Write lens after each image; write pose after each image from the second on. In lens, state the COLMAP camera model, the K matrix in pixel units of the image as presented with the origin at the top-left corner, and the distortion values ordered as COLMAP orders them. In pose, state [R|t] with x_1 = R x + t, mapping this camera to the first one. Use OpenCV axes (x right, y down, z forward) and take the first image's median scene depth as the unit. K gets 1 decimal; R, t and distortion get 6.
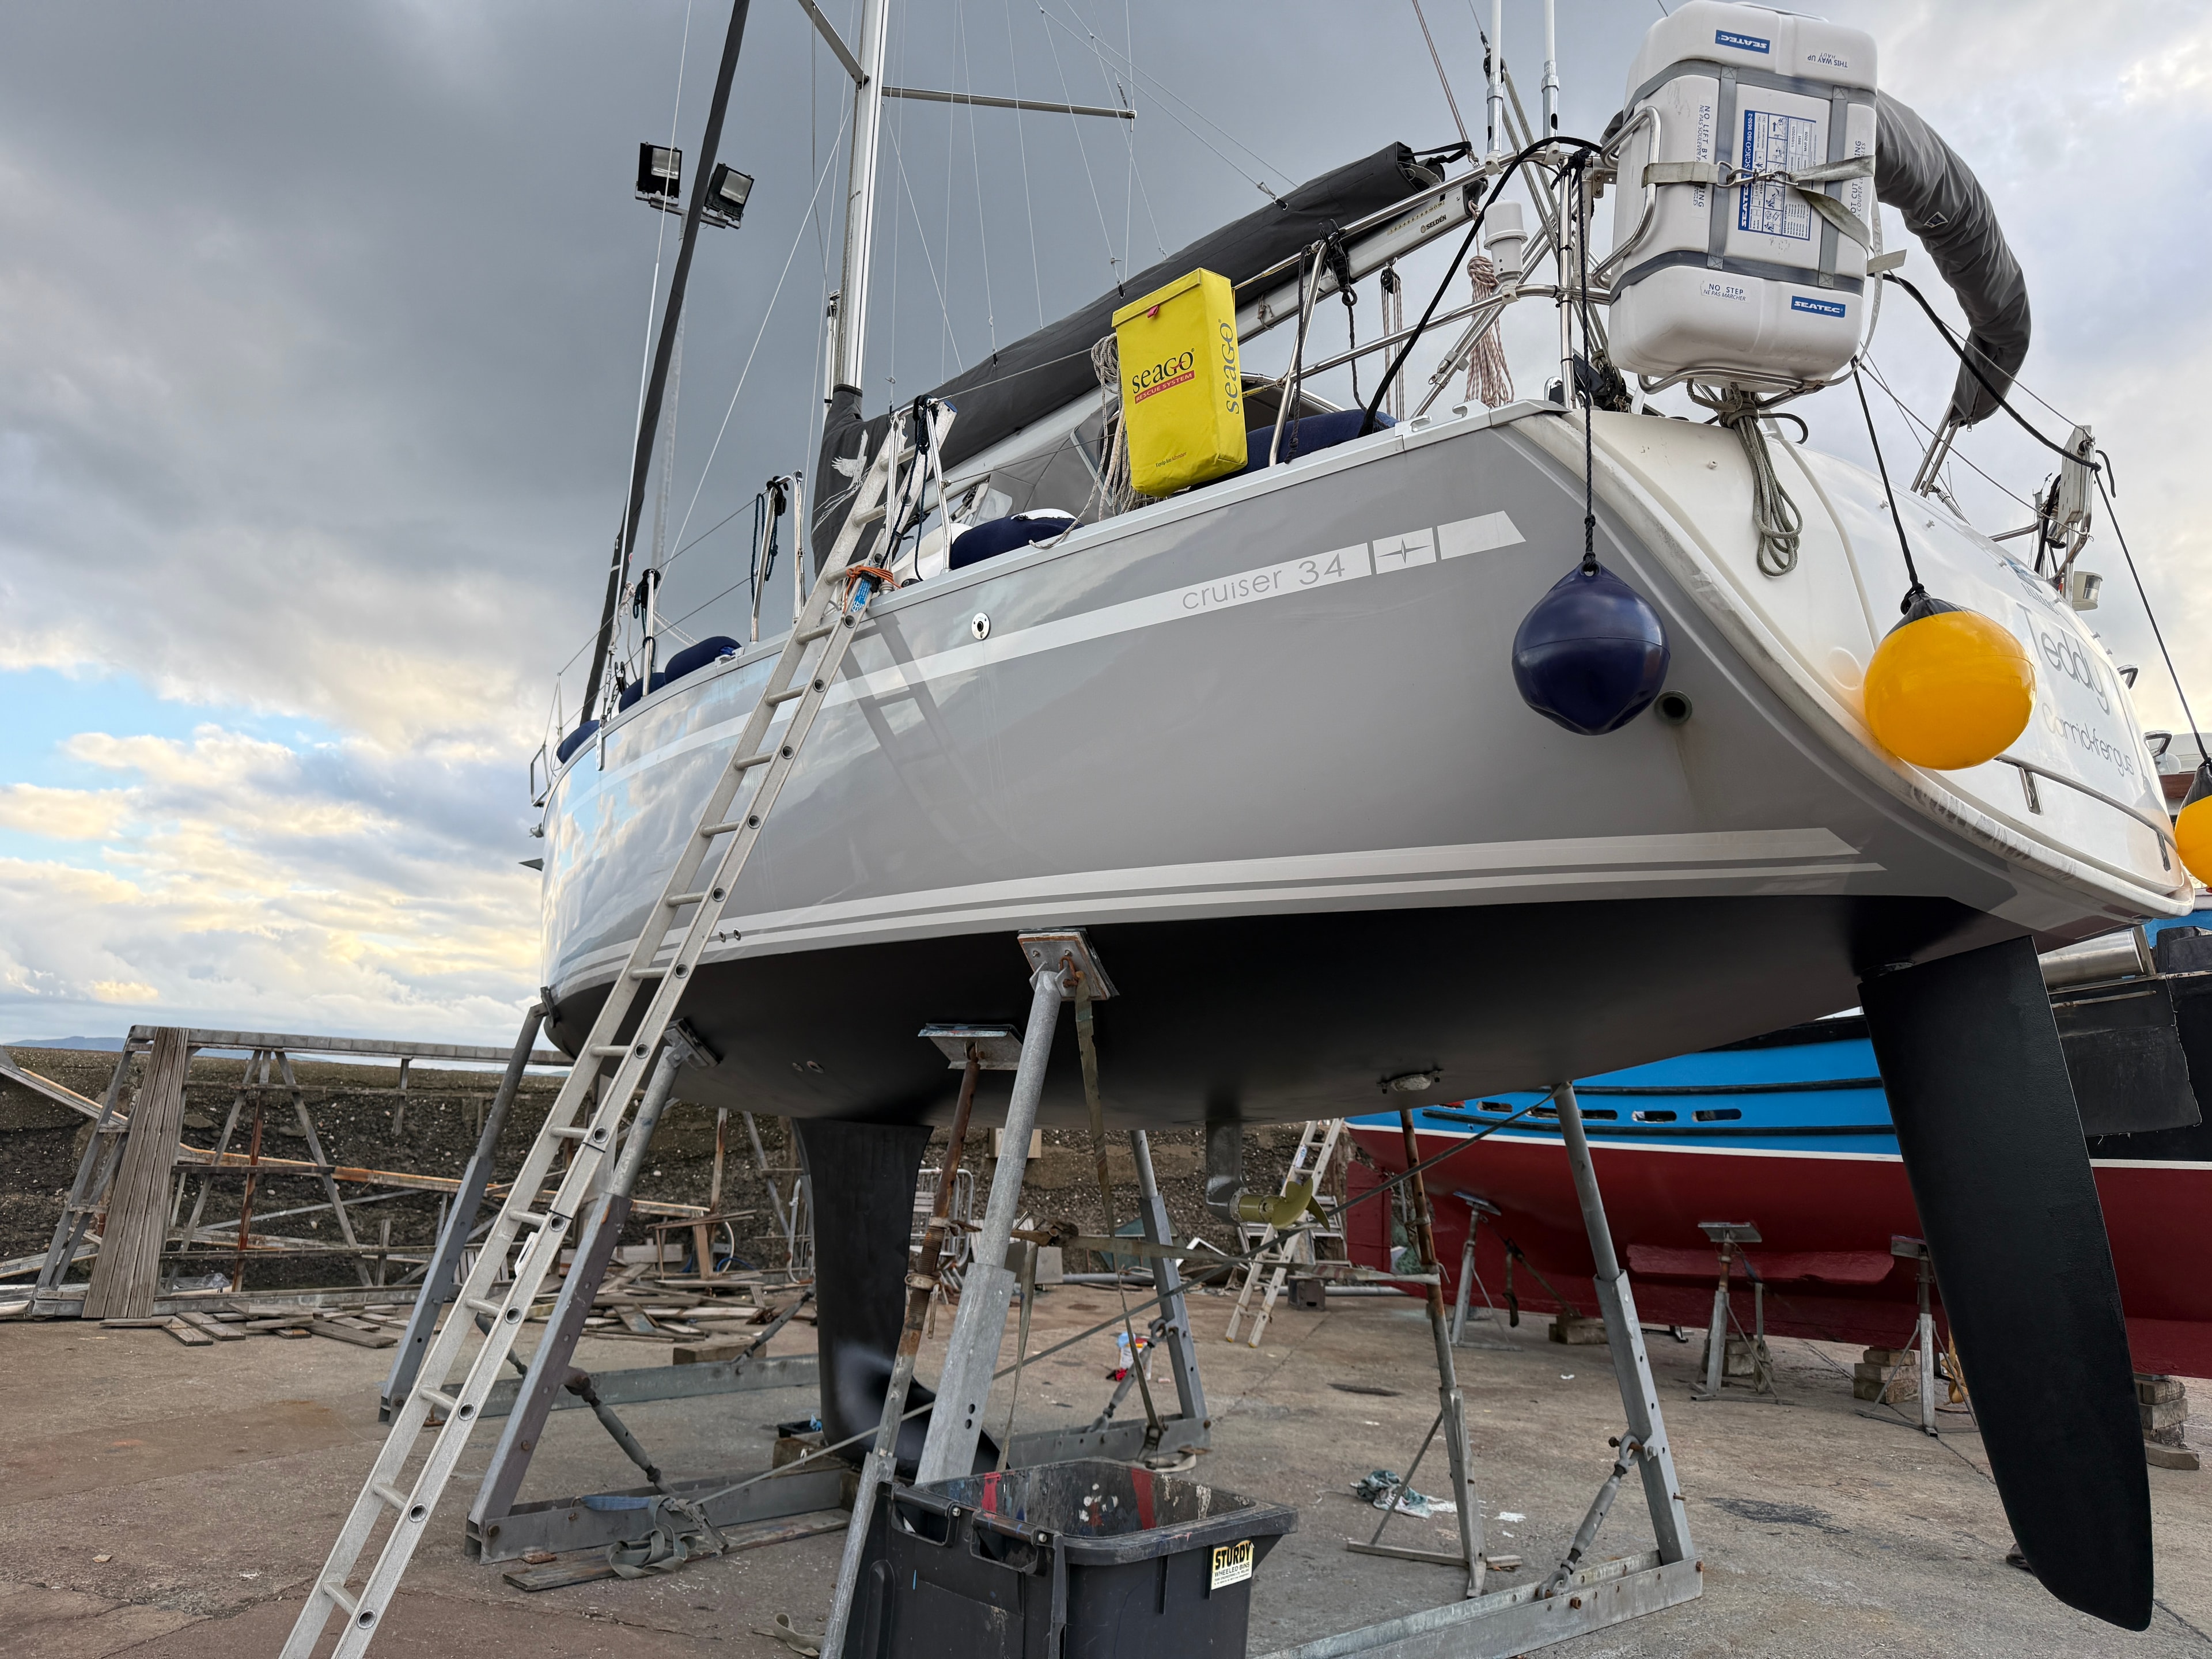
lens RADIAL K [[1645.0, 0, 1086.1], [0, 1645.0, 828.1], [0, 0, 1]] dist [0.032611, -0.062512]
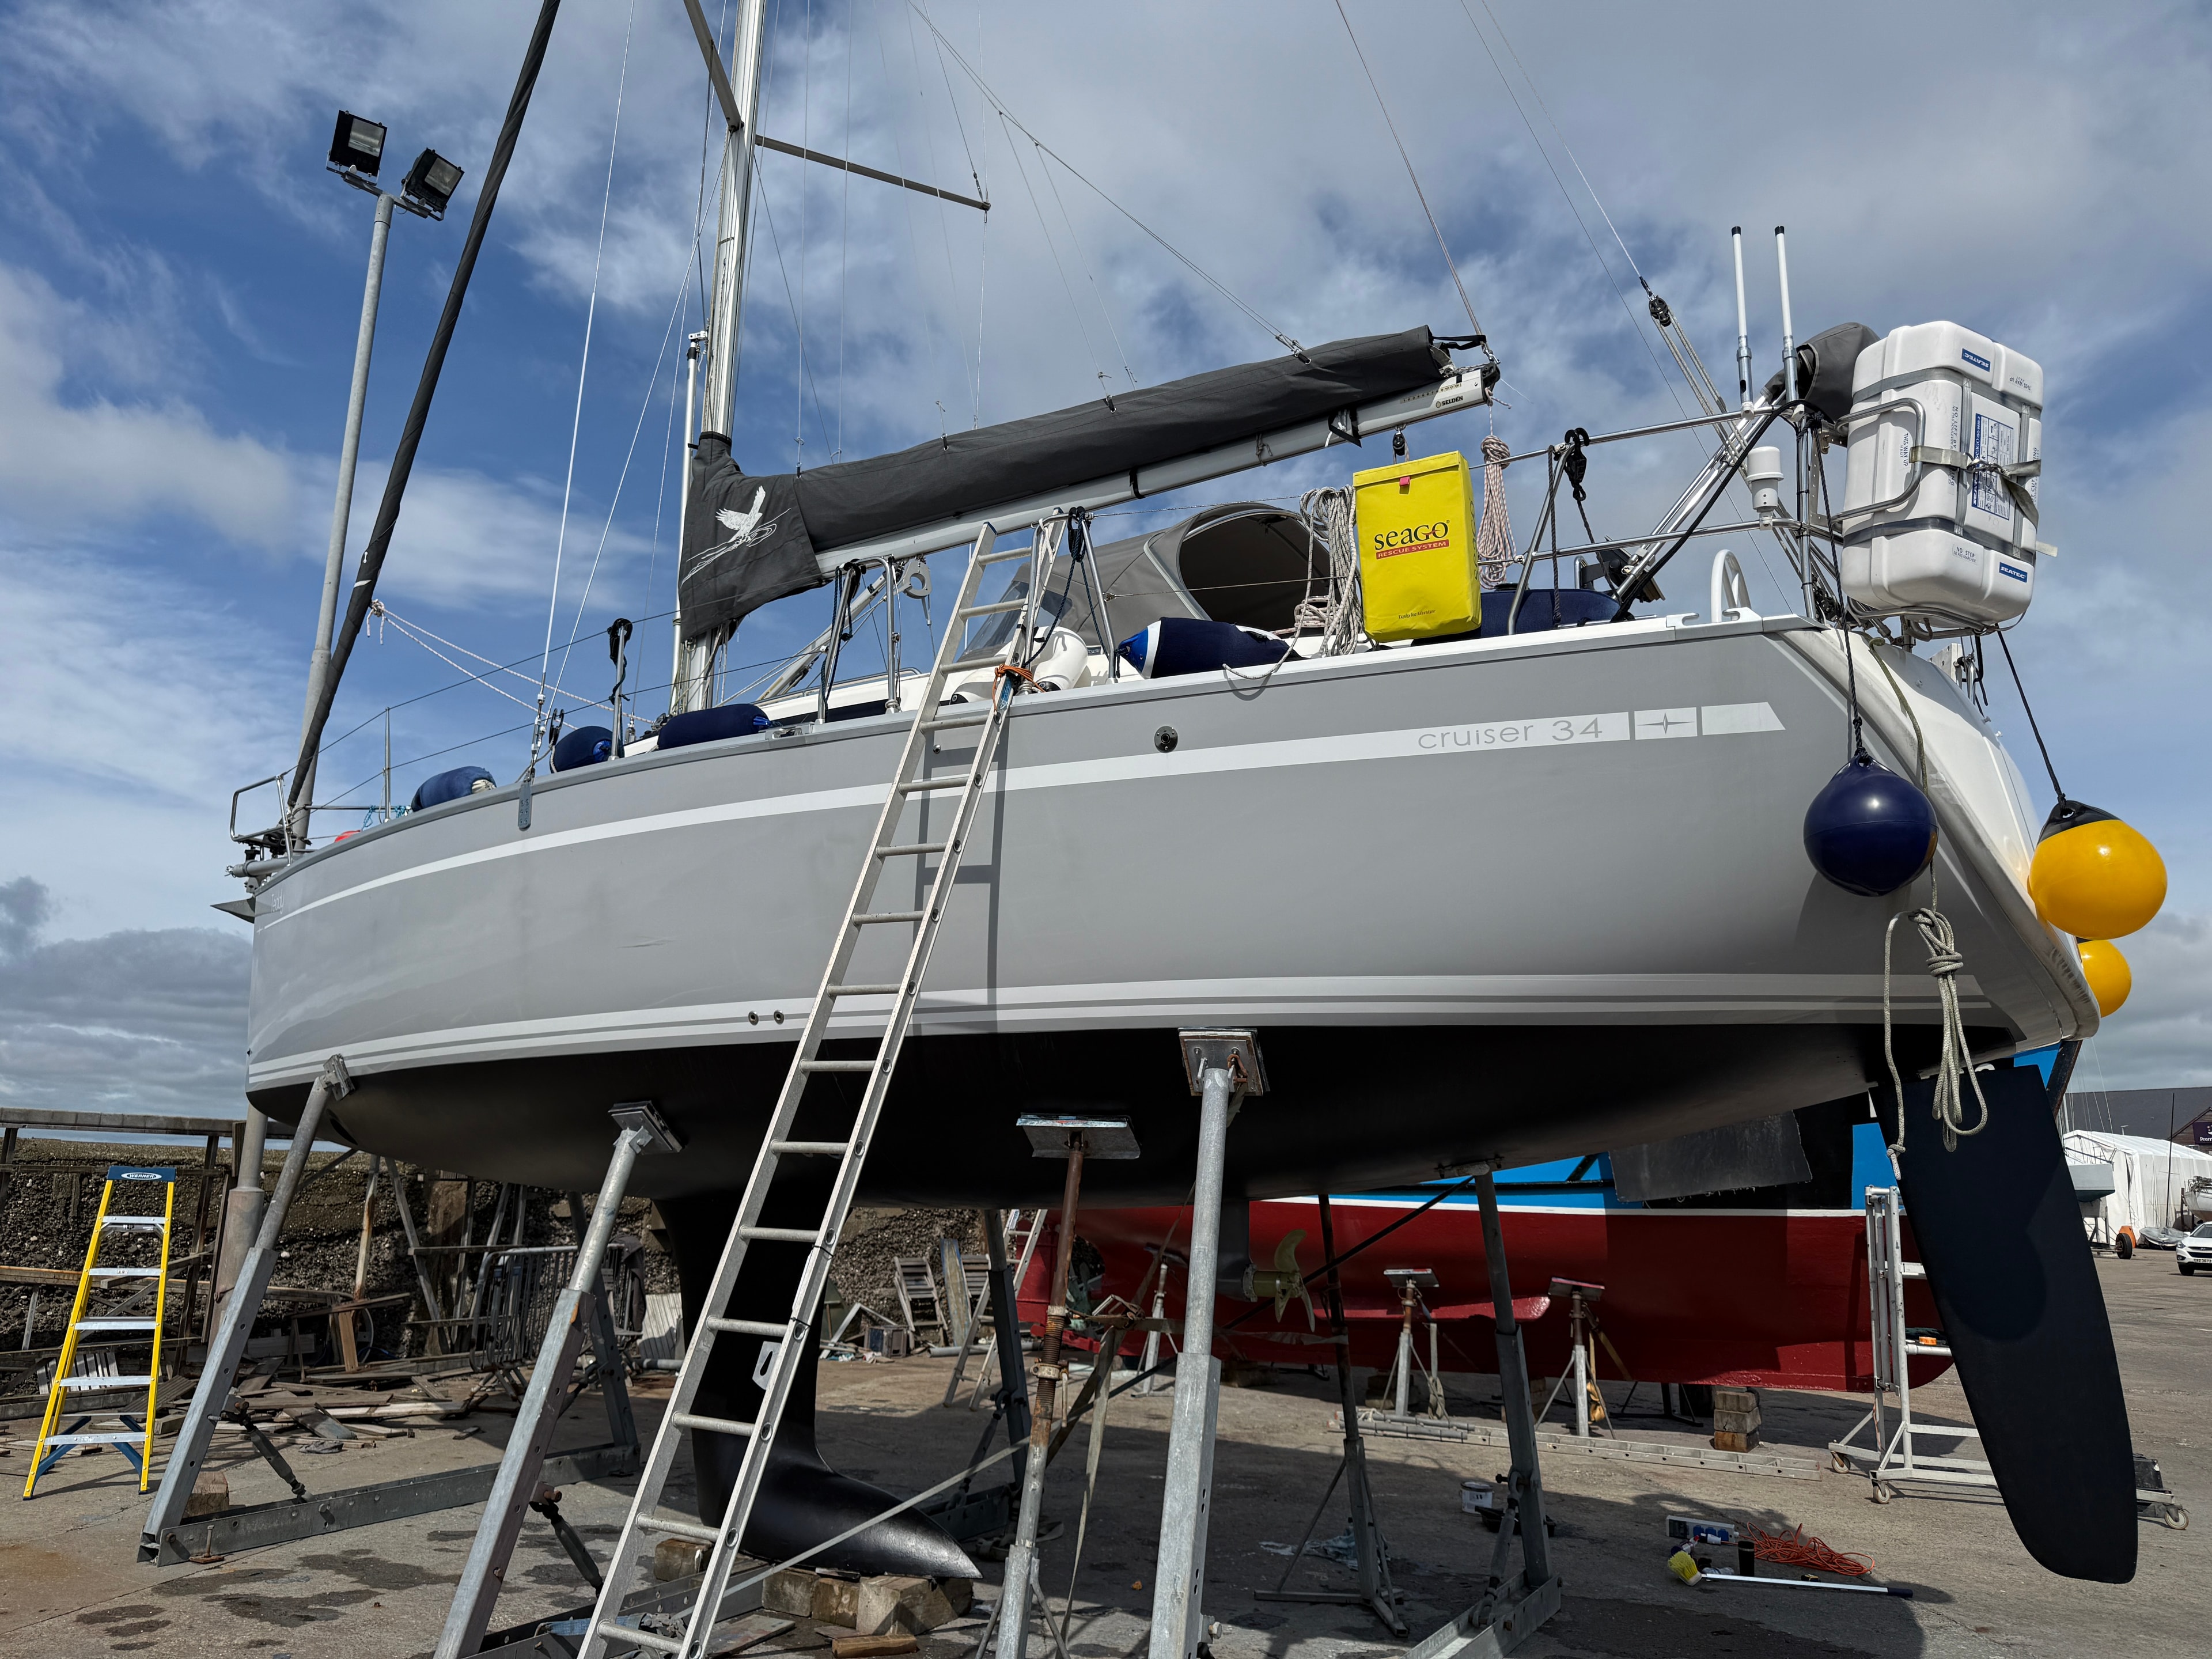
lens RADIAL K [[1645.0, 0, 1086.1], [0, 1645.0, 828.1], [0, 0, 1]] dist [0.032611, -0.062512]
pose [[0.935332, 0.058338, 0.348928, -0.437224], [-0.049297, 0.998180, -0.034743, -0.024086], [-0.350319, 0.015295, 0.936505, 0.034257]]
